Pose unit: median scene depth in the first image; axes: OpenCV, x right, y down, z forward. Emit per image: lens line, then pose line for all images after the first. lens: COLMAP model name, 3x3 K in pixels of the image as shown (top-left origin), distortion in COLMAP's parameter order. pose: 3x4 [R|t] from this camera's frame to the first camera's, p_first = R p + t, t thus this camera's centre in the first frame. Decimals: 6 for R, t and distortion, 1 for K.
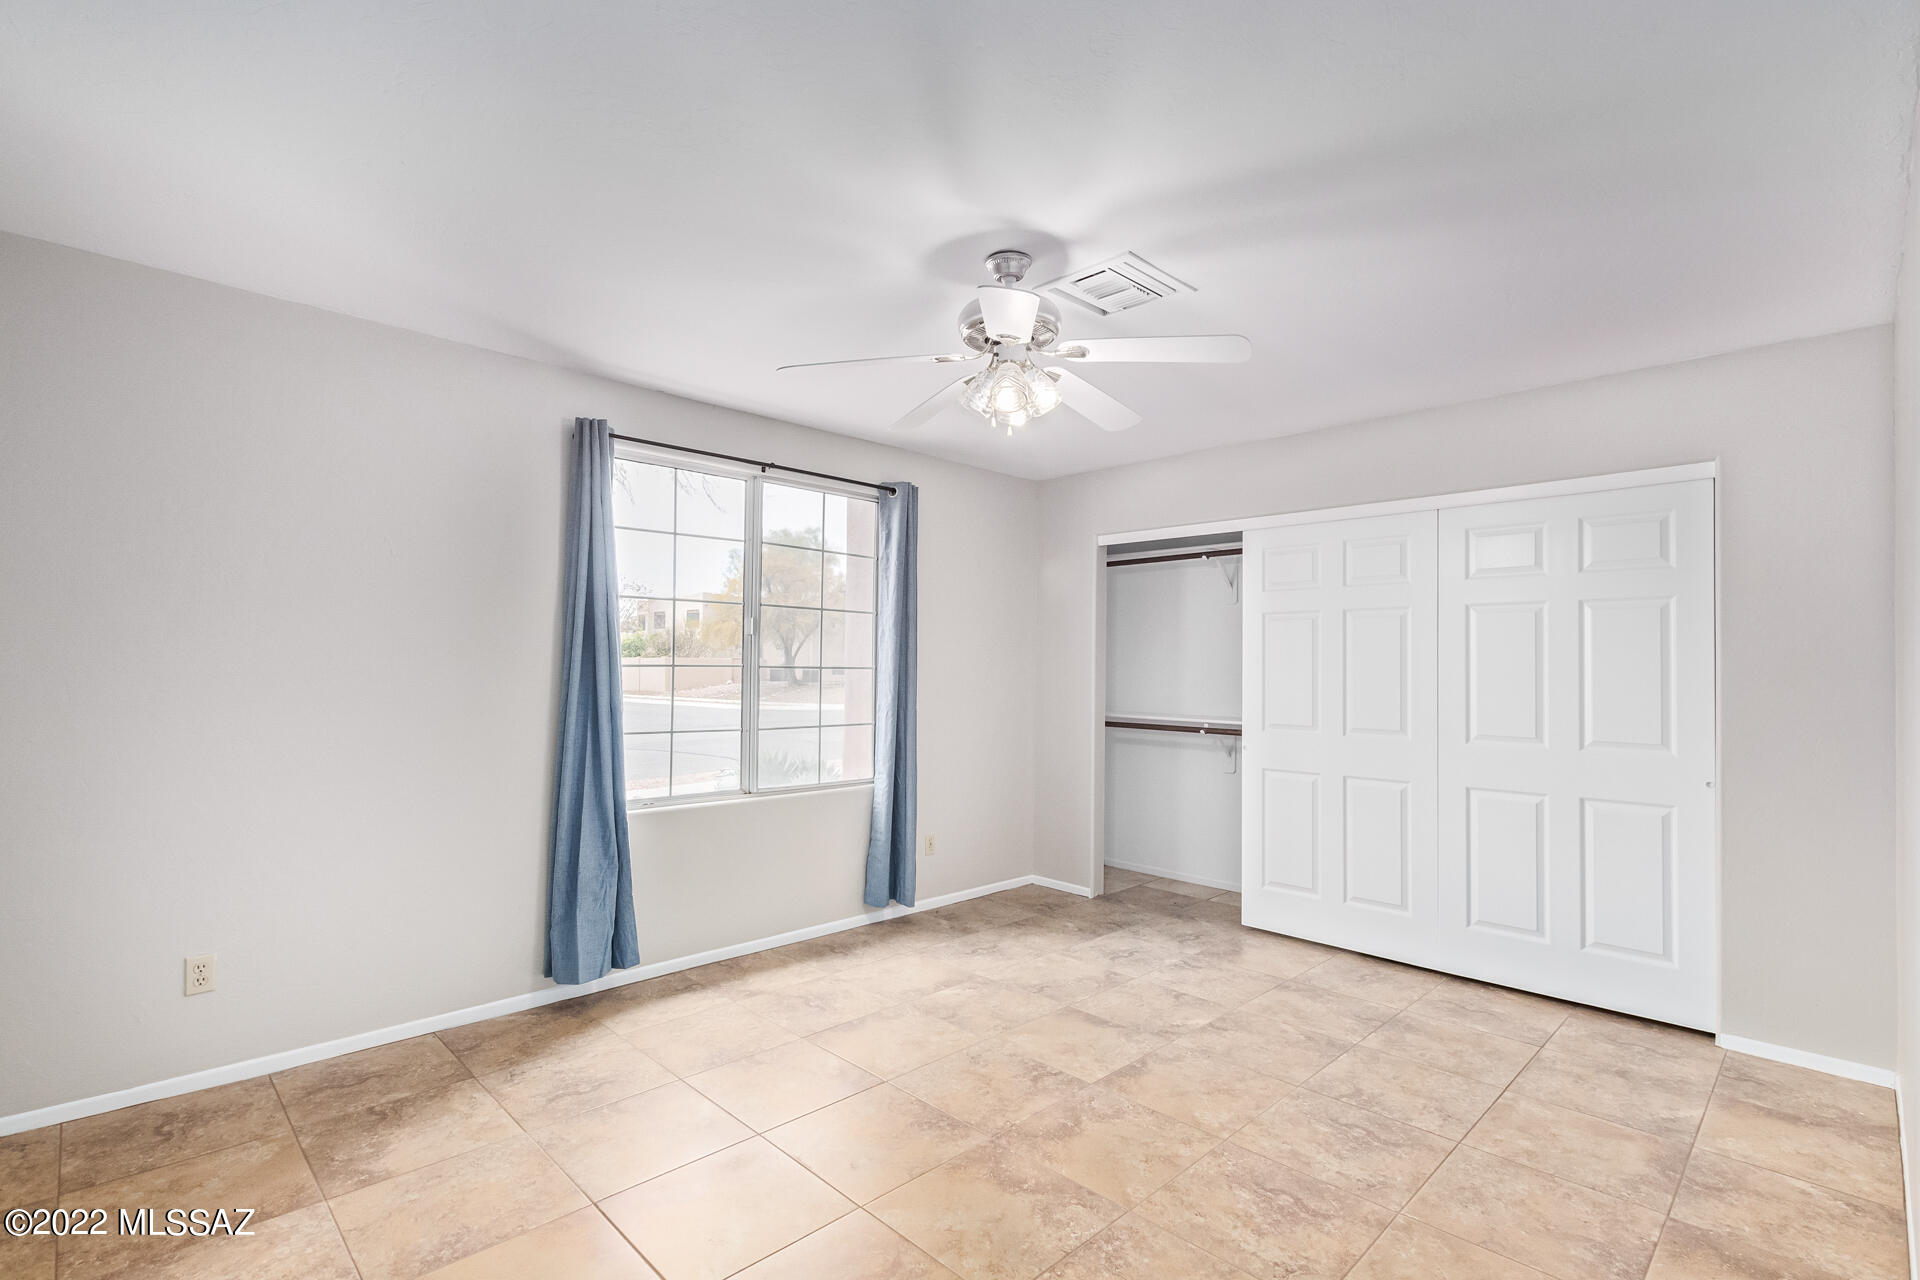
lens RADIAL K [[876.4, 0, 961.0], [0, 876.4, 648.3], [0, 0, 1]] dist [0.004184, -0.001633]
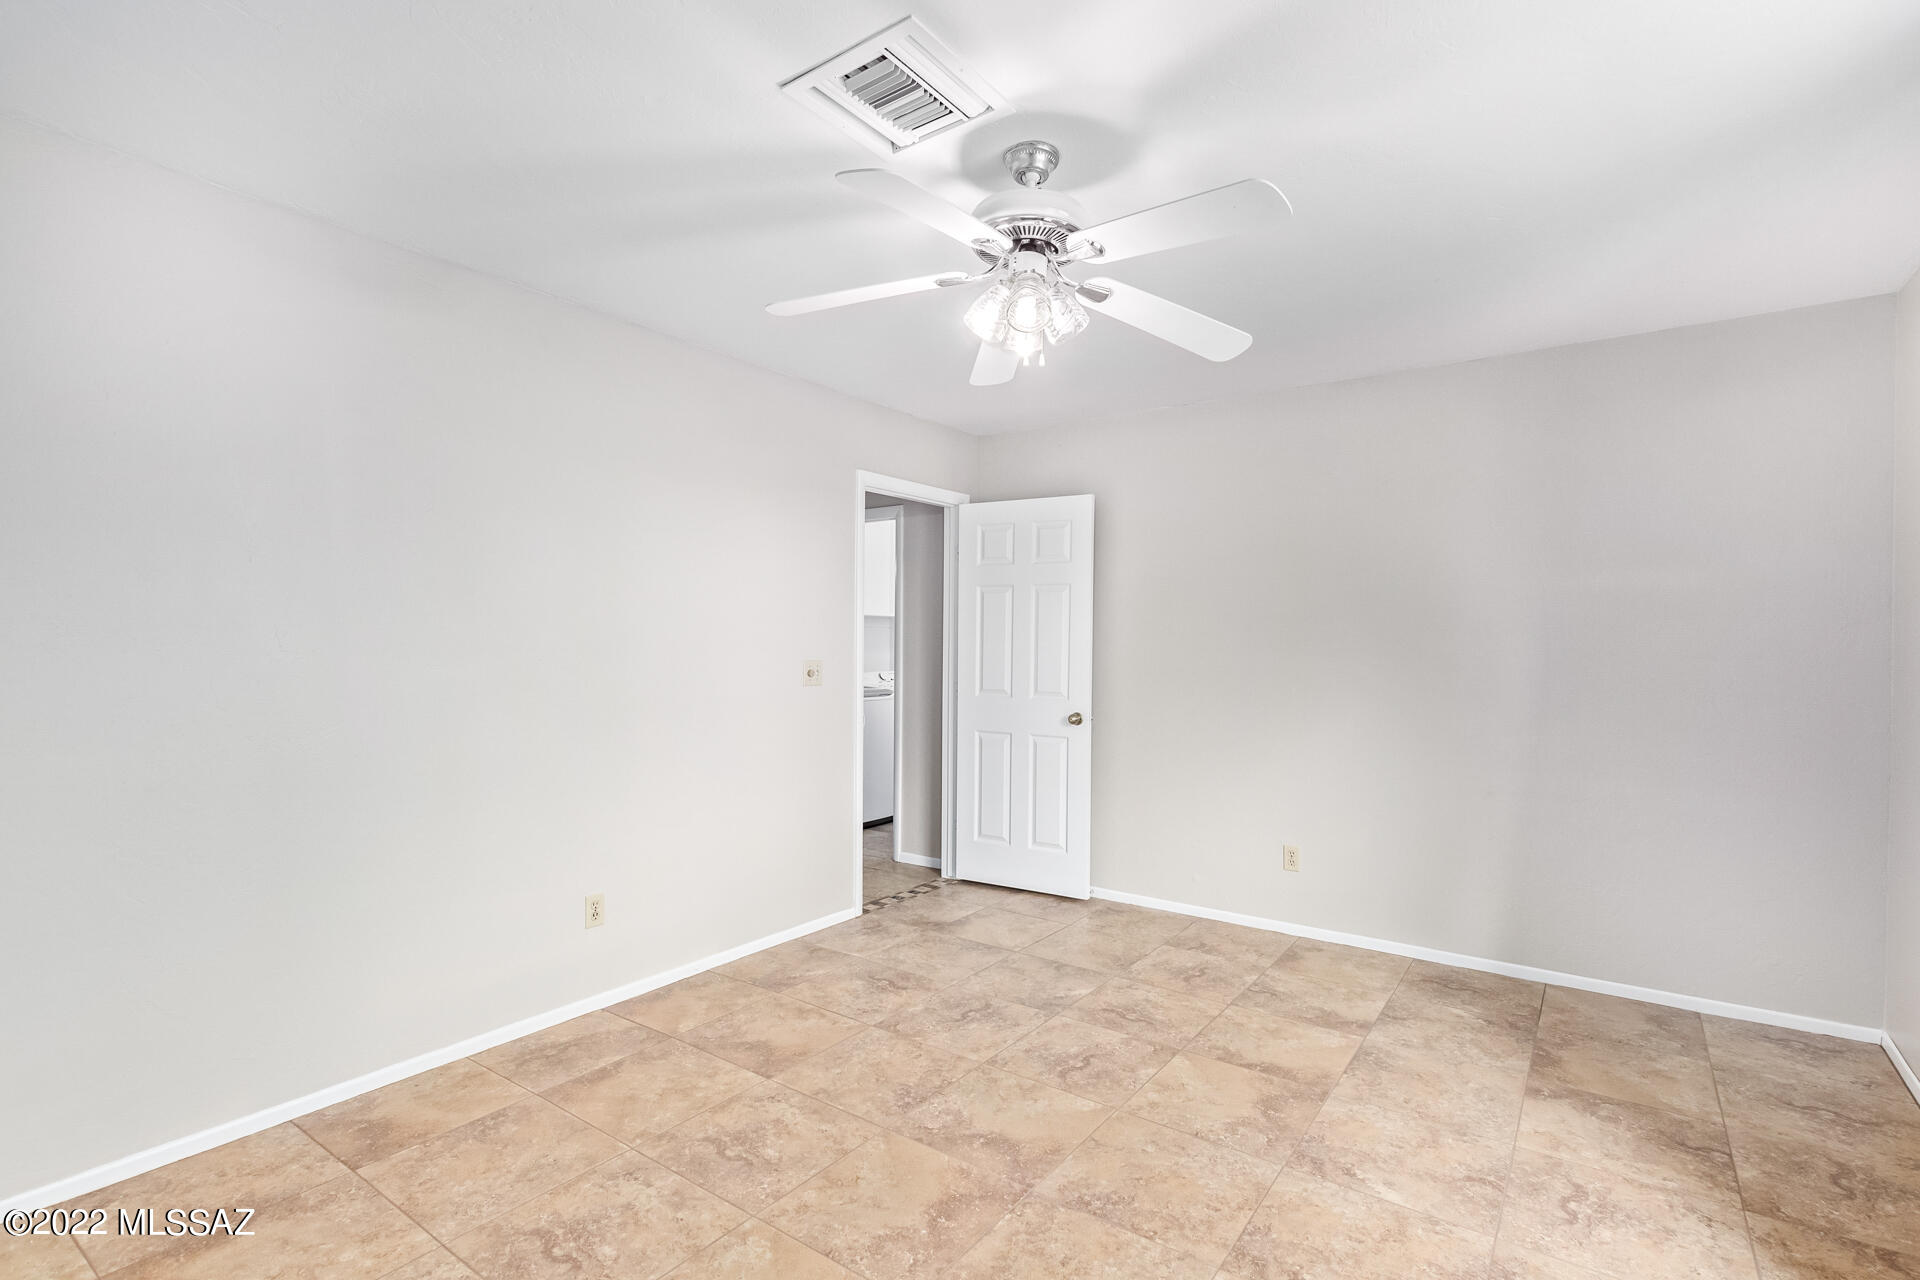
lens RADIAL K [[876.4, 0, 961.5], [0, 876.4, 640.9], [0, 0, 1]] dist [0.004184, -0.001633]
pose [[-0.985886, -0.019032, -0.166330, 0.268893], [-0.015335, 0.999607, -0.023482, 0.044704], [0.166711, -0.020600, -0.985791, 1.941793]]
